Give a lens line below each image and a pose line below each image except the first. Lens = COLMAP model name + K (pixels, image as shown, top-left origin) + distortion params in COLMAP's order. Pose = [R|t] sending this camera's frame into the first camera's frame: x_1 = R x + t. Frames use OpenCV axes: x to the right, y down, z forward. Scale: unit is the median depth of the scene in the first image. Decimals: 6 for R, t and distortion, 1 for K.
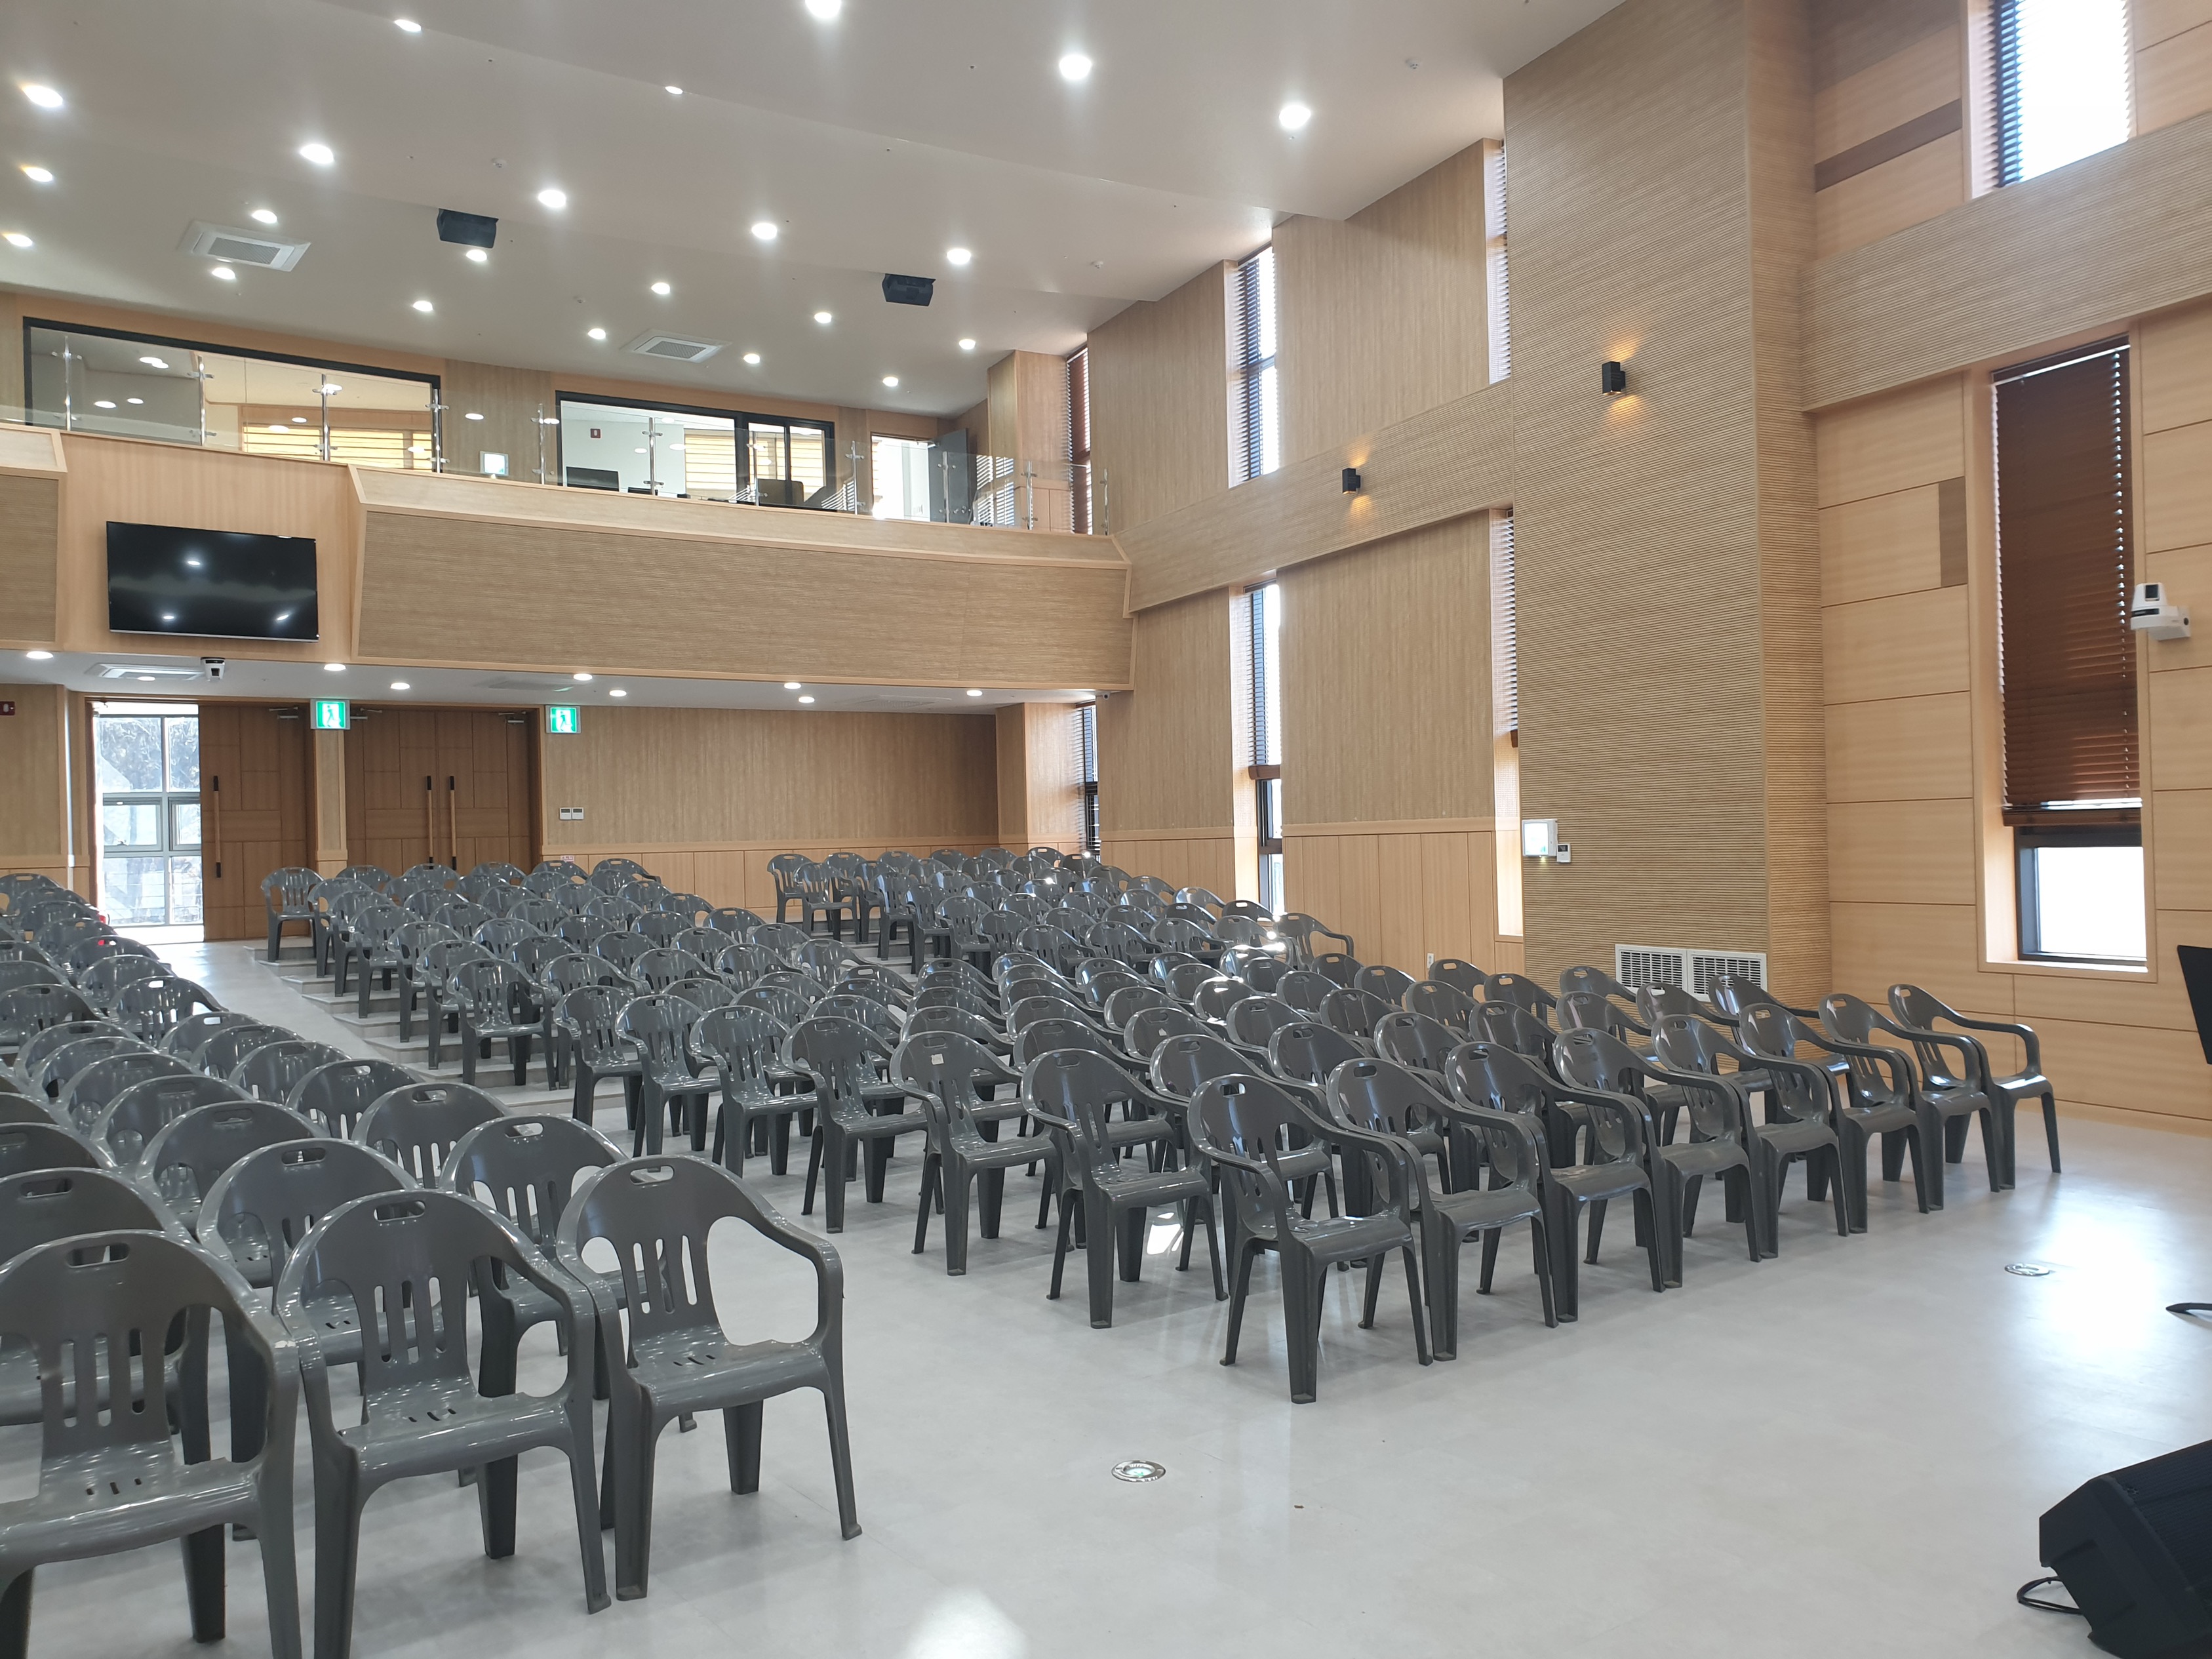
lens RADIAL K [[1652.8, 0, 1106.0], [0, 1652.8, 829.5], [0, 0, 1]] dist [-0.037783, -0.003774]
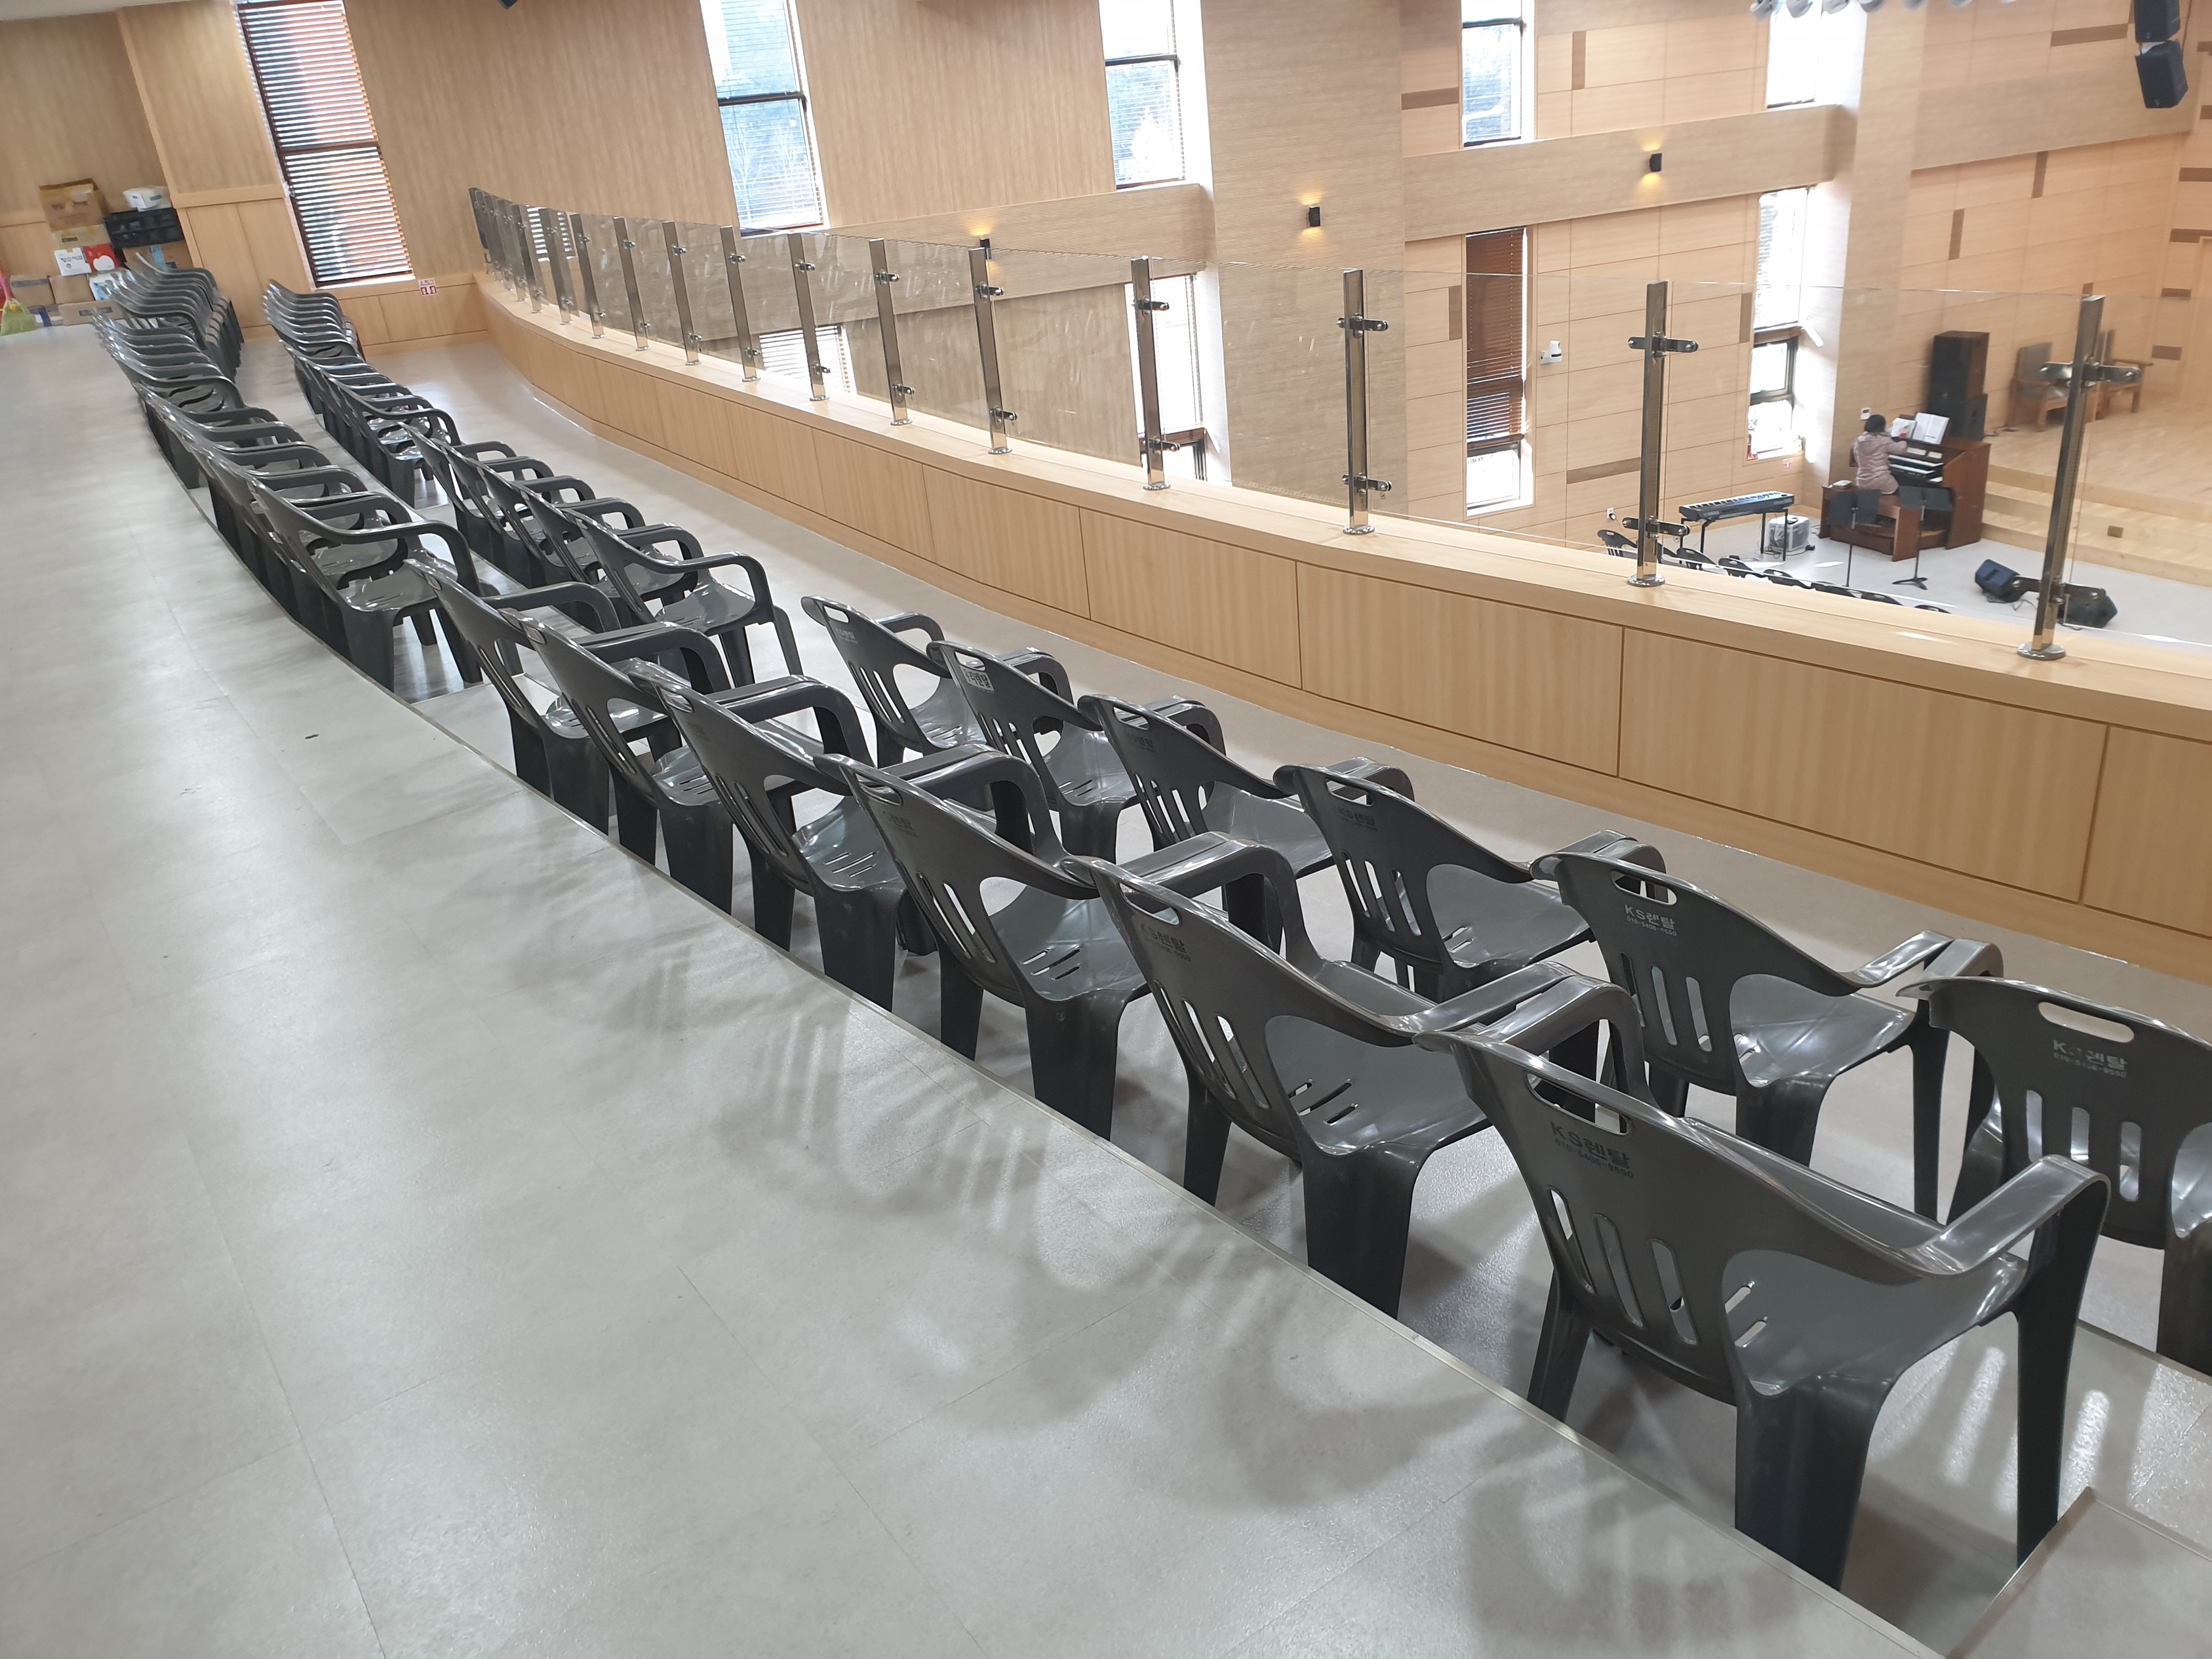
lens RADIAL K [[1726.1, 0, 1106.0], [0, 1726.1, 829.5], [0, 0, 1]] dist [-0.091277, -0.005443]
pose [[0.126301, -0.409054, 0.903727, -1.449427], [0.087321, 0.912071, 0.400627, -0.408834], [-0.988141, 0.028315, 0.150915, 0.956845]]
